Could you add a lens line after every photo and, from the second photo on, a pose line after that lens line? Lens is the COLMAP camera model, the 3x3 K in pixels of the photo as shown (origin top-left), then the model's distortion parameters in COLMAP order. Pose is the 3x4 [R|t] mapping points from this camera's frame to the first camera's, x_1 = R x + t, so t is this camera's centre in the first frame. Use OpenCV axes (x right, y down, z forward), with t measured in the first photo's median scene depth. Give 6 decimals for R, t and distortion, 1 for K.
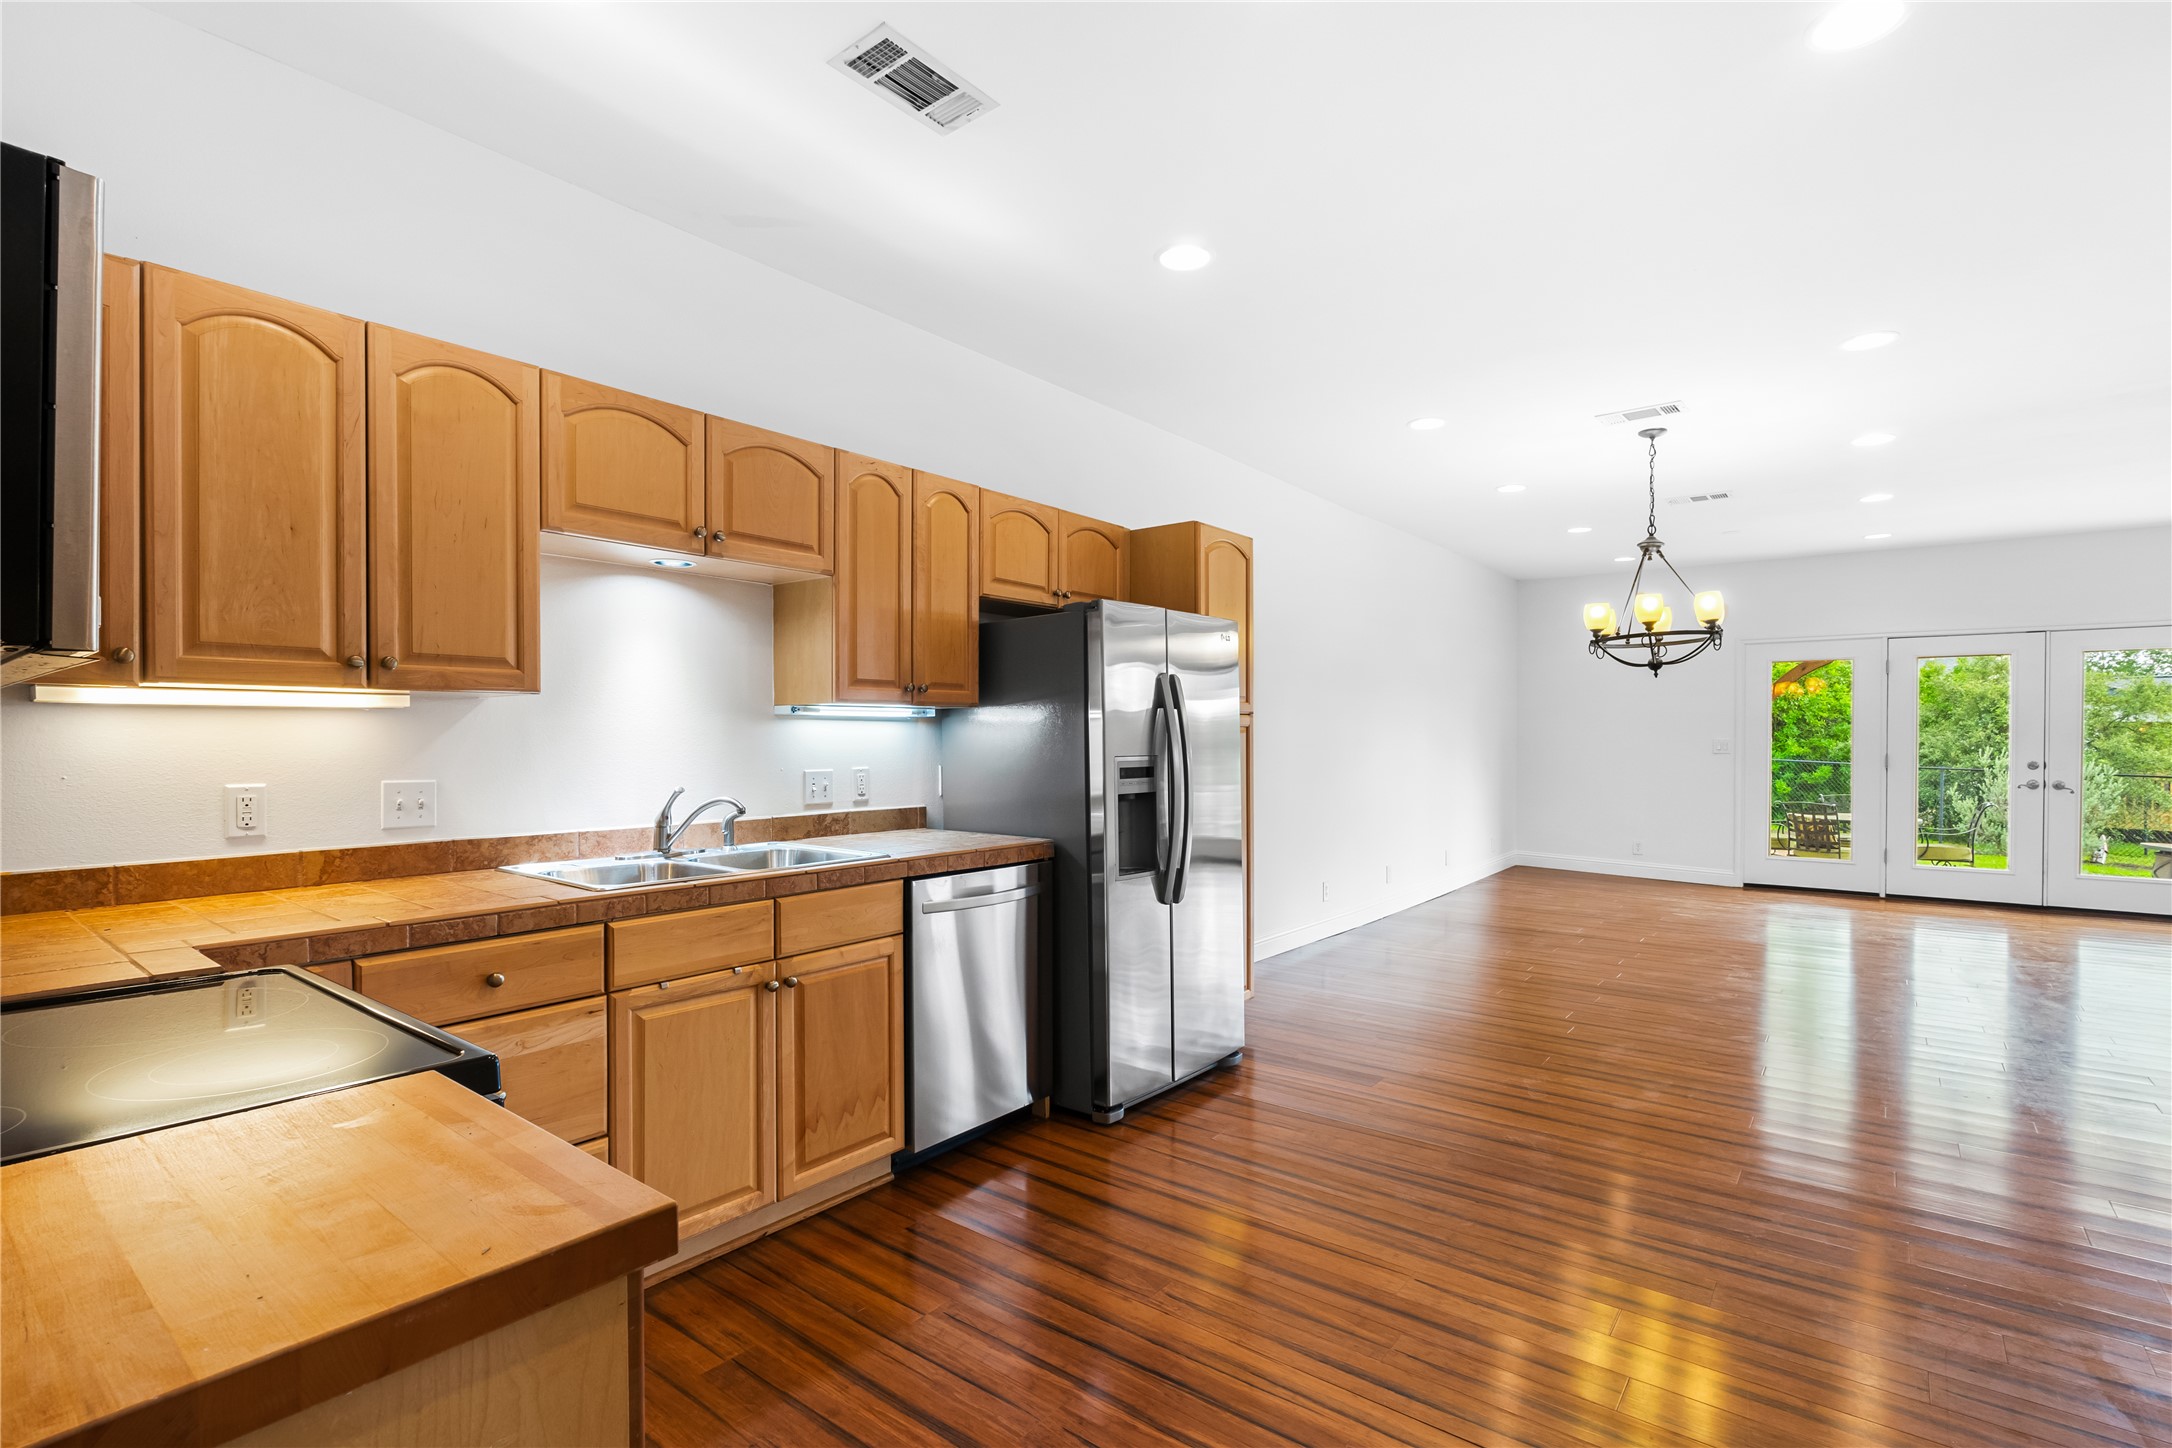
lens RADIAL K [[1012.5, 0, 1084.8], [0, 1012.5, 742.8], [0, 0, 1]] dist [-0.010409, 0.001183]
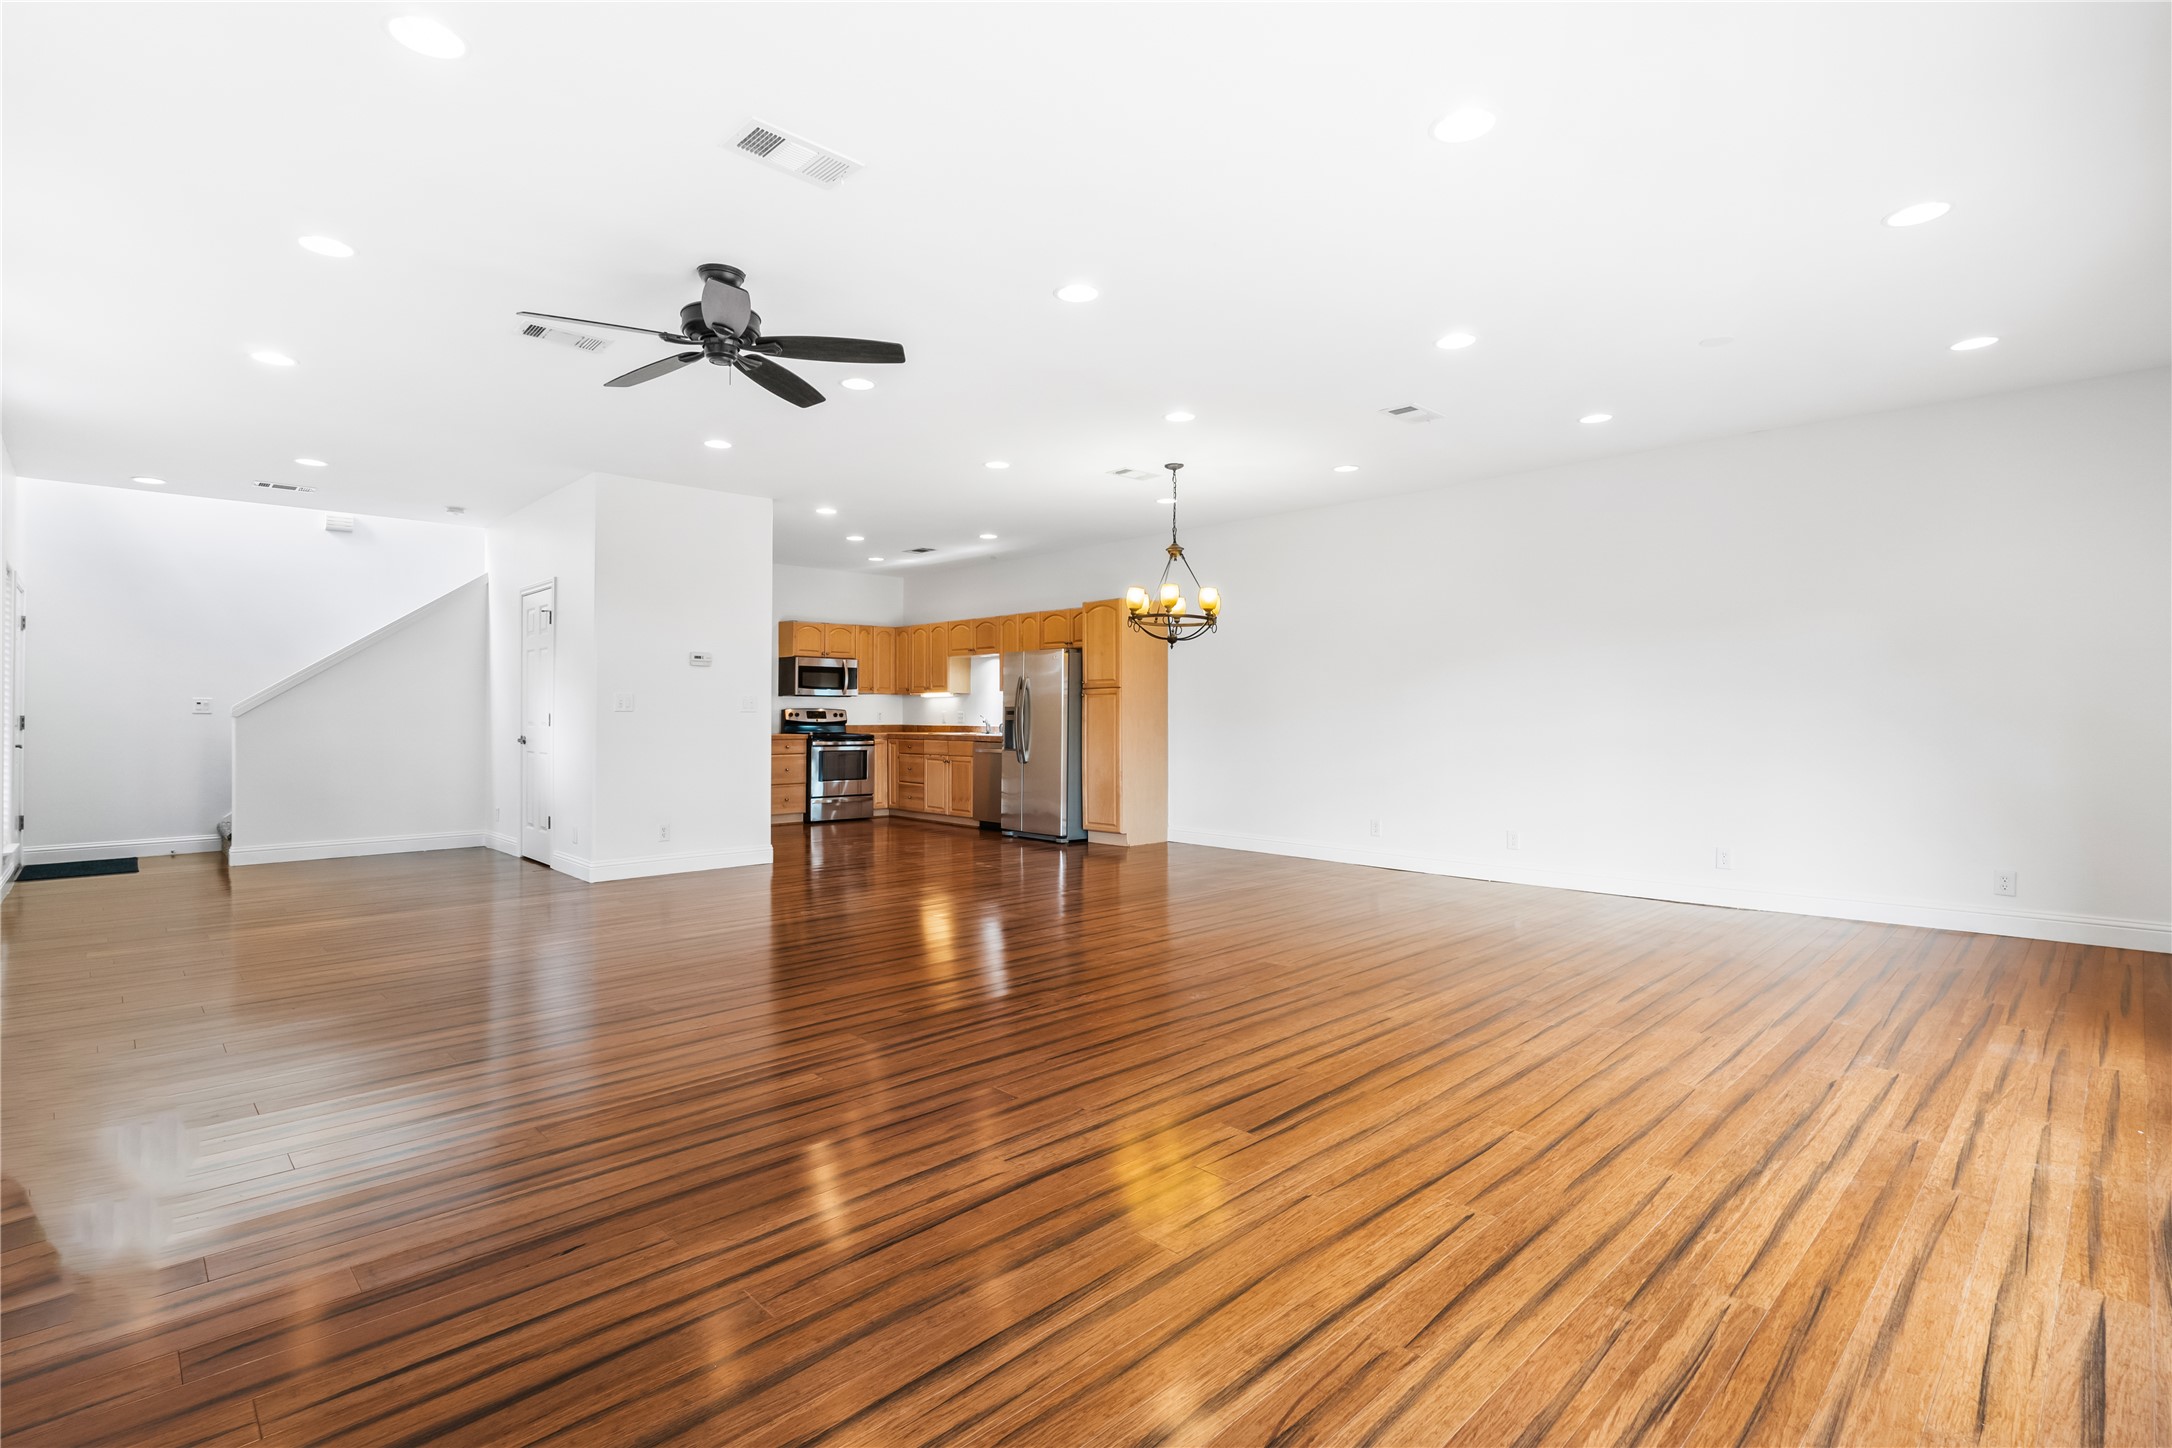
lens RADIAL K [[1012.5, 0, 1074.6], [0, 1012.5, 706.9], [0, 0, 1]] dist [-0.010409, 0.001183]
pose [[-0.135981, -0.006161, -0.990692, 3.183833], [-0.007508, 0.999958, -0.005188, 0.029883], [0.990683, 0.006732, -0.136022, 1.778882]]
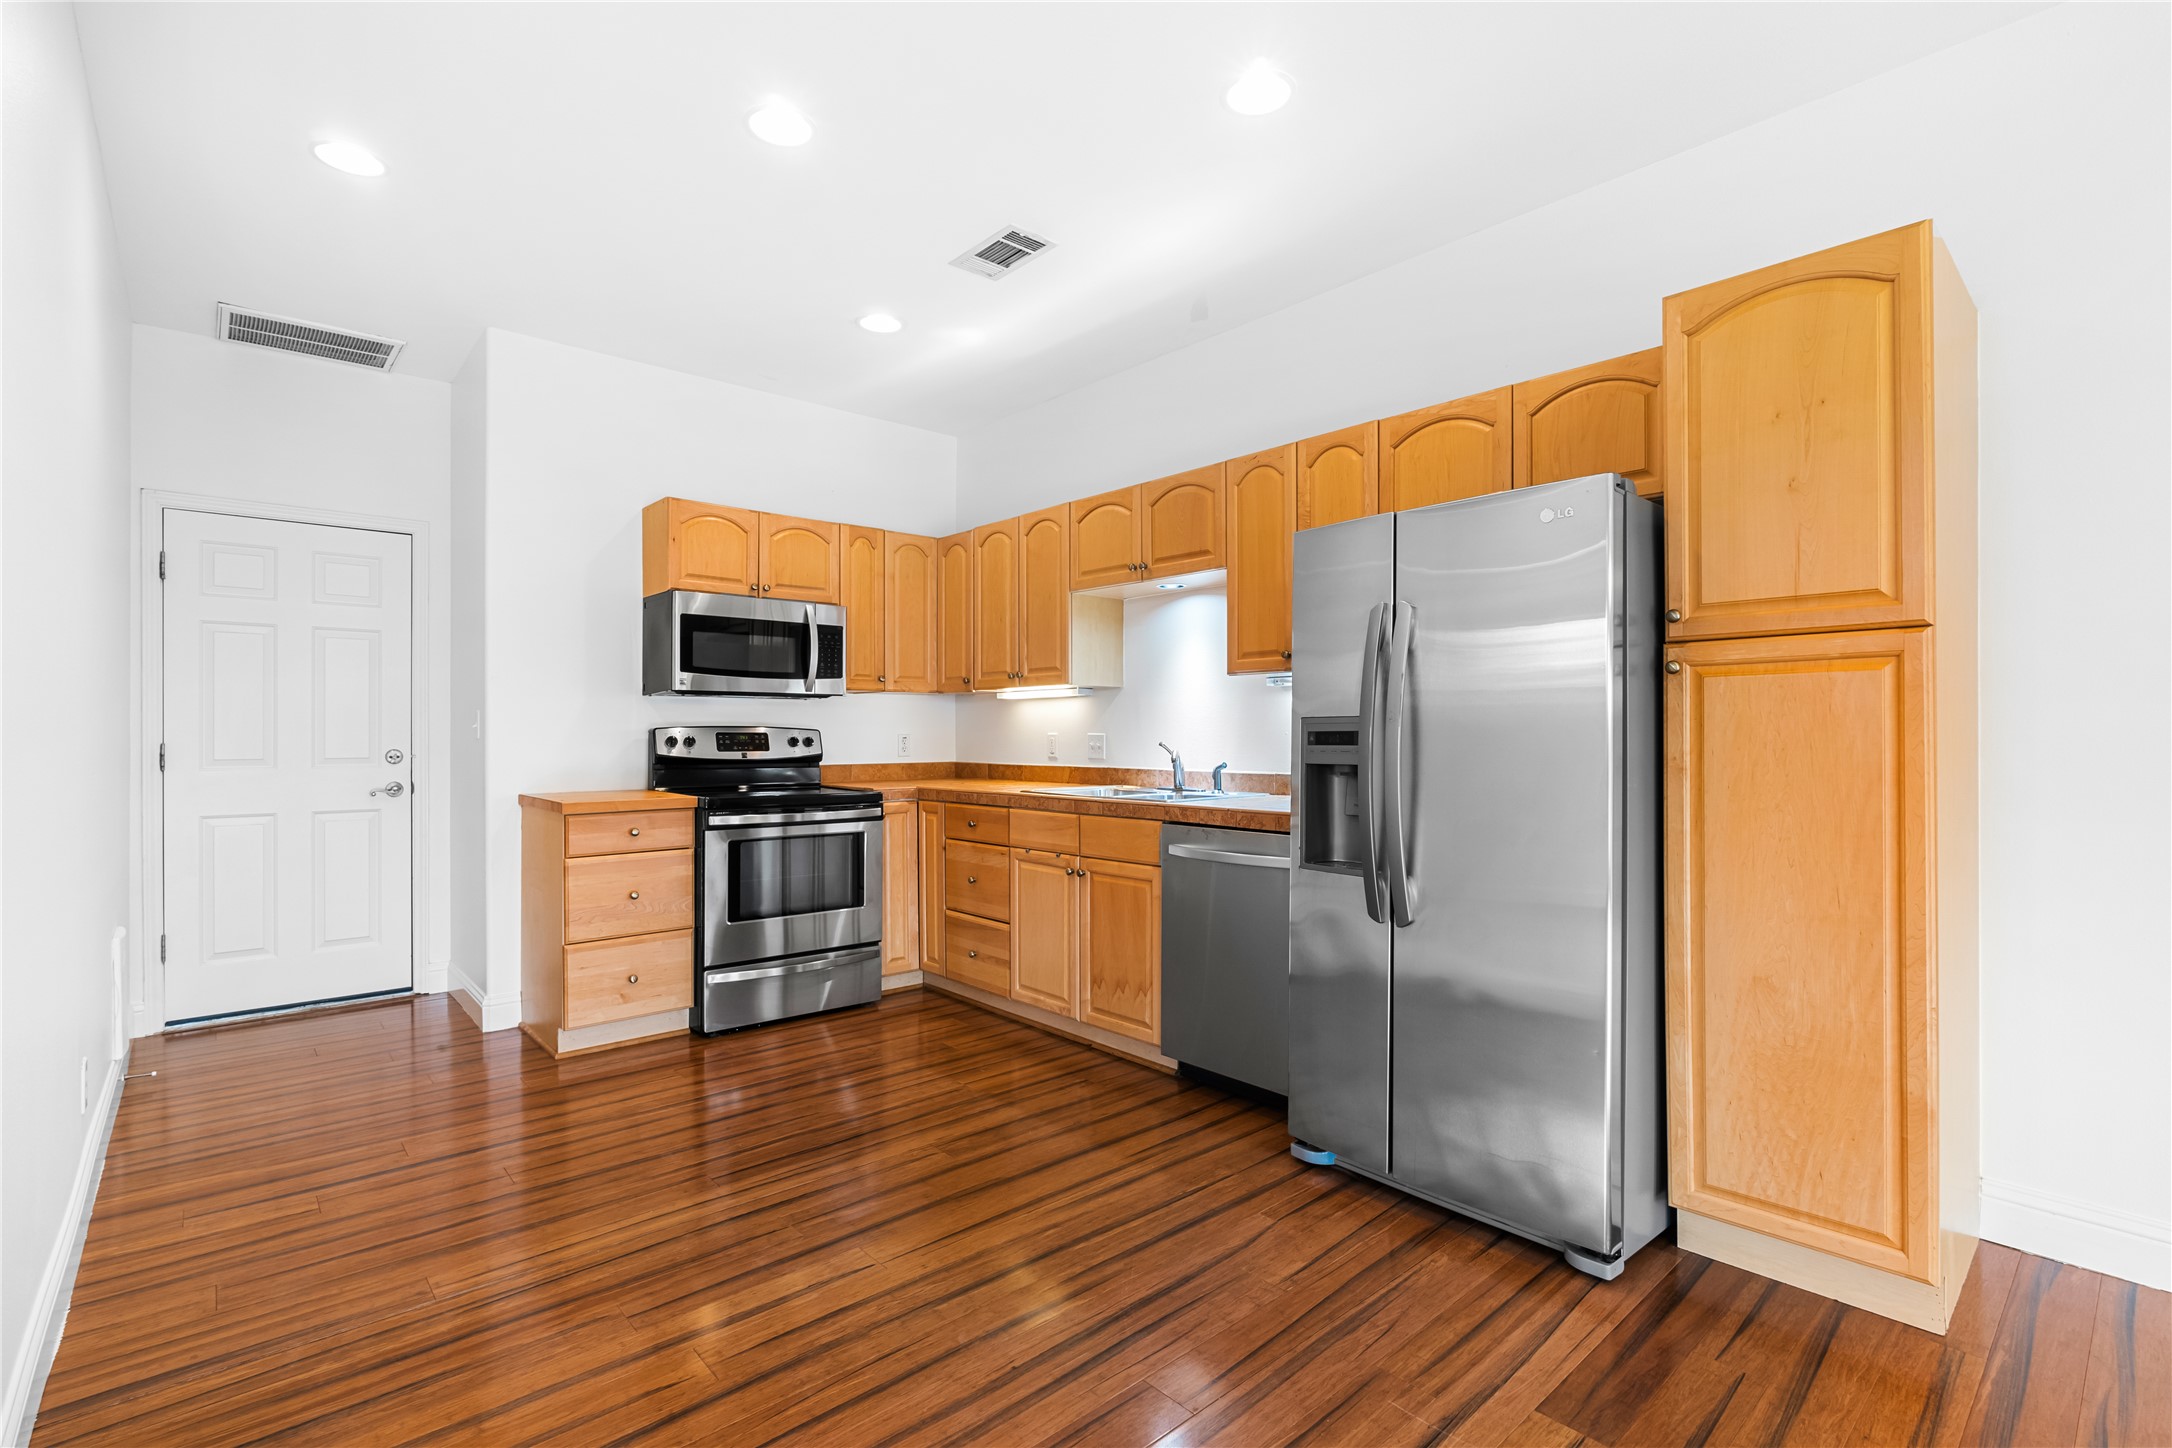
lens RADIAL K [[1012.5, 0, 1094.7], [0, 1012.5, 726.1], [0, 0, 1]] dist [-0.010409, 0.001183]
pose [[-0.172852, -0.006639, -0.984925, 0.985597], [-0.005032, 0.999970, -0.005857, 0.028966], [0.984935, 0.003944, -0.172880, 1.098486]]
